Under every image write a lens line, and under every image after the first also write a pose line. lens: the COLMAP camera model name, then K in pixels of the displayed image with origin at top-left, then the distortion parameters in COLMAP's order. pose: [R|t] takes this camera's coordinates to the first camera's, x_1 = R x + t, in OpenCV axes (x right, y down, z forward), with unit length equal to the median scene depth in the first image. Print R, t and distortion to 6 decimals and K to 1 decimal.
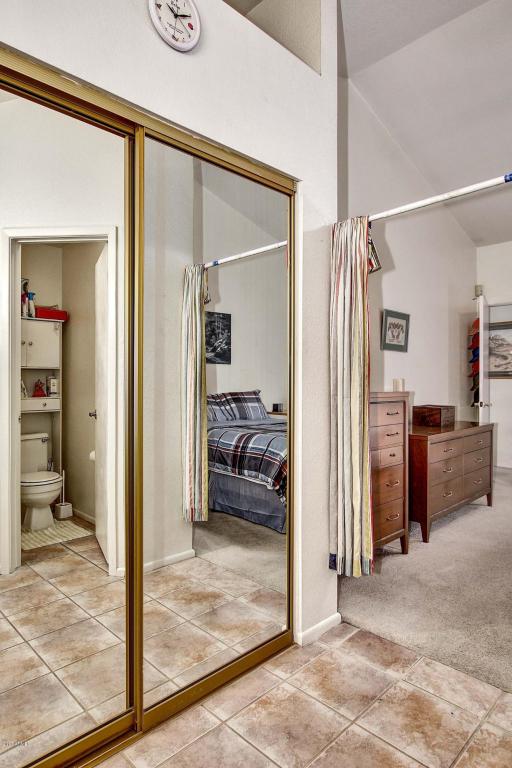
lens RADIAL K [[459.6, 0, 254.1], [0, 459.6, 383.6], [0, 0, 1]] dist [-0.000334, 0.000153]
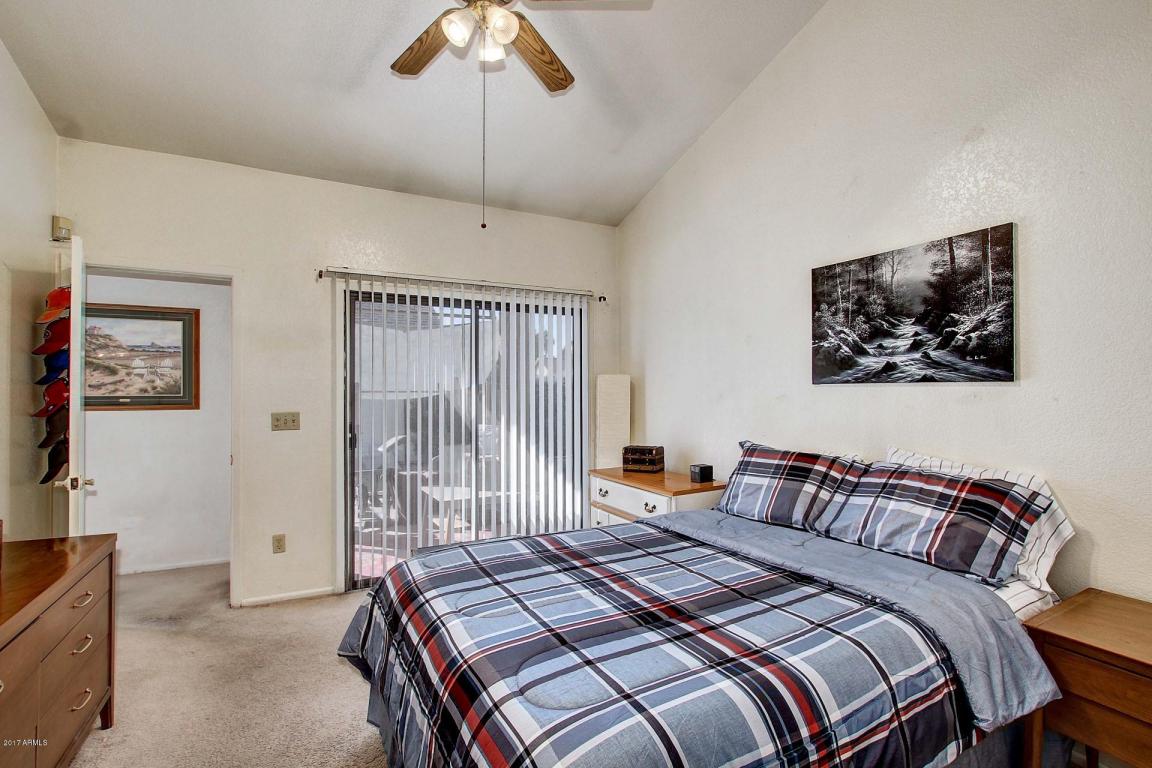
lens RADIAL K [[539.5, 0, 581.6], [0, 539.5, 380.9], [0, 0, 1]] dist [-0.023410, 0.000261]
pose [[0.293163, 0.014410, 0.955954, 0.148204], [0.005269, 0.999847, -0.016688, -0.040027], [-0.956048, 0.009929, 0.293042, 0.375133]]
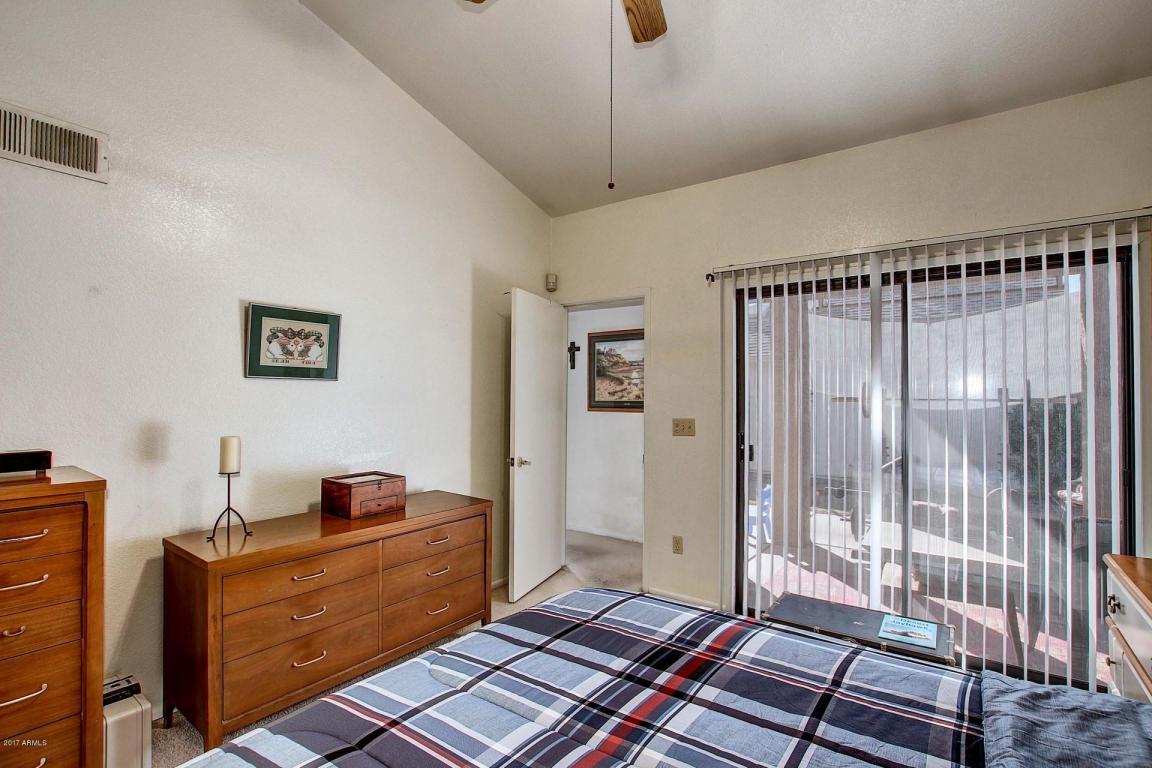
lens RADIAL K [[539.5, 0, 578.1], [0, 539.5, 381.6], [0, 0, 1]] dist [-0.023410, 0.000261]
pose [[0.989173, 0.005648, 0.146642, 0.457260], [-0.001295, 0.999556, -0.029767, -0.040502], [-0.146745, 0.029255, 0.988742, 0.254209]]
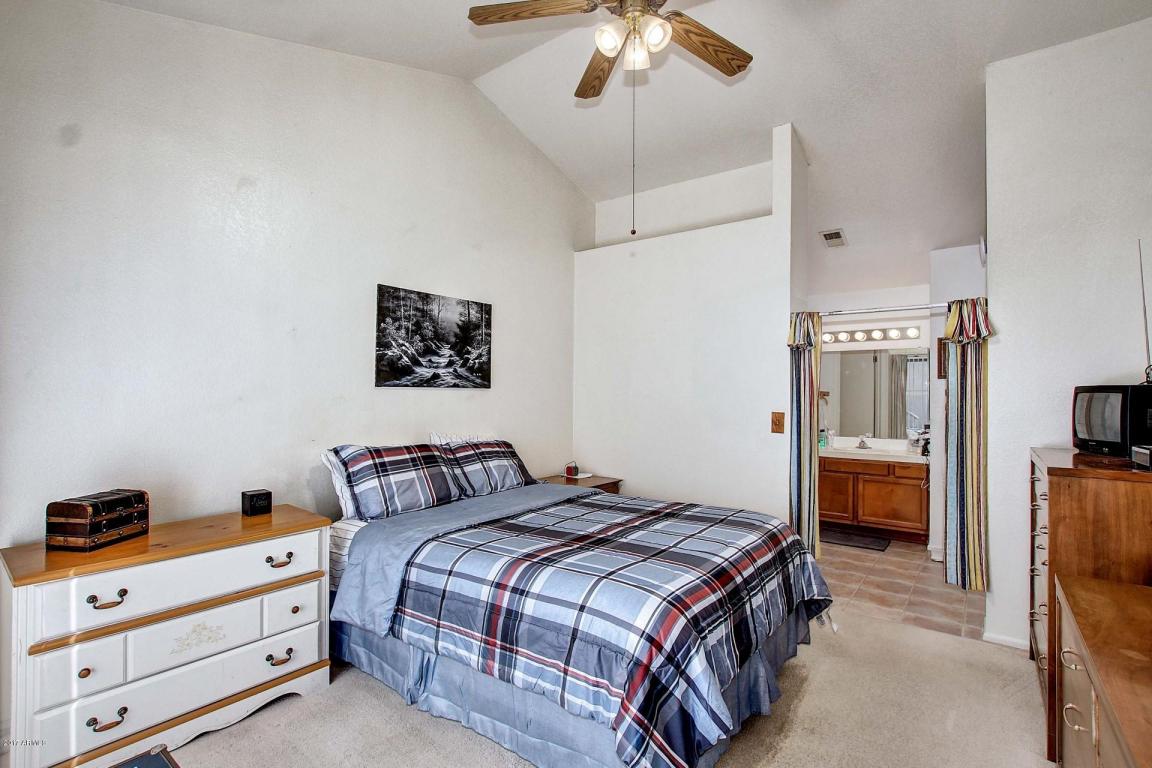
lens RADIAL K [[539.5, 0, 576.5], [0, 539.5, 384.5], [0, 0, 1]] dist [-0.023410, 0.000261]
pose [[-0.991497, -0.012377, -0.129543, 0.621470], [-0.010793, 0.999858, -0.012922, -0.041693], [0.129685, -0.011414, -0.991490, 0.982692]]
